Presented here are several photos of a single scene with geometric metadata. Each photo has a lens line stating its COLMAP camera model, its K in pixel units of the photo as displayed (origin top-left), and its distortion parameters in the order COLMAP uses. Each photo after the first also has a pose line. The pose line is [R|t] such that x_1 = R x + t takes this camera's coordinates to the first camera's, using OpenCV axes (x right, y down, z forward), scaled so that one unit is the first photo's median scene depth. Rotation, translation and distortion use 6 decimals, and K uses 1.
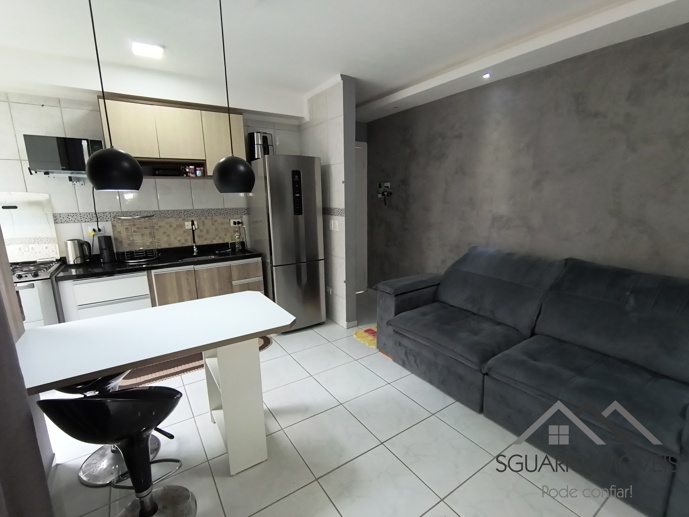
lens RADIAL K [[320.4, 0, 345.6], [0, 320.4, 264.9], [0, 0, 1]] dist [-0.010322, 0.001392]
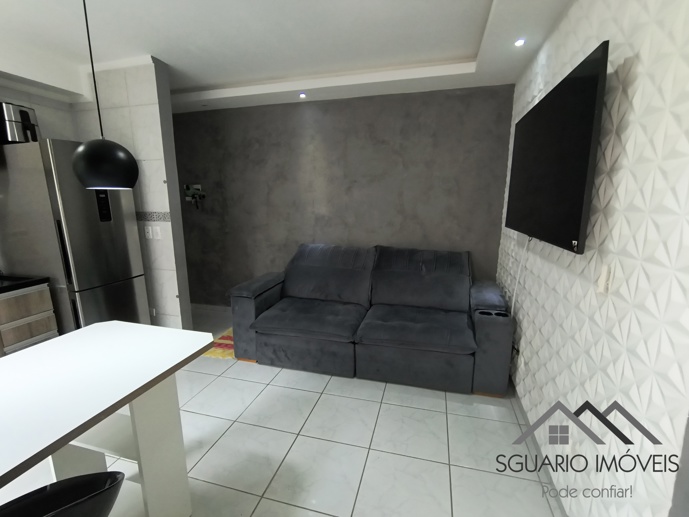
lens RADIAL K [[320.4, 0, 344.8], [0, 320.4, 264.6], [0, 0, 1]] dist [-0.010322, 0.001392]
pose [[0.757247, -0.118482, 0.642292, -0.235651], [0.130299, 0.991045, 0.029195, 0.000756], [-0.640000, 0.061583, 0.765903, 0.047944]]
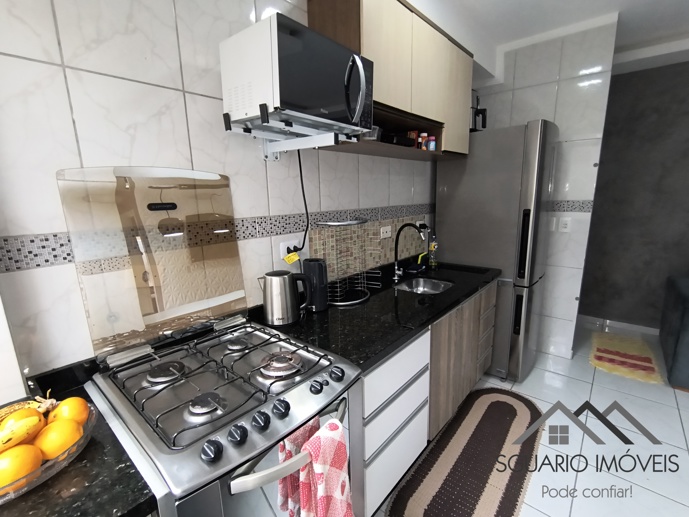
lens RADIAL K [[320.4, 0, 346.5], [0, 320.4, 263.8], [0, 0, 1]] dist [-0.010322, 0.001392]
pose [[0.963967, -0.068546, 0.257038, -0.818684], [0.069035, 0.997589, 0.007132, -0.082728], [-0.256907, 0.010869, 0.966375, 0.477237]]
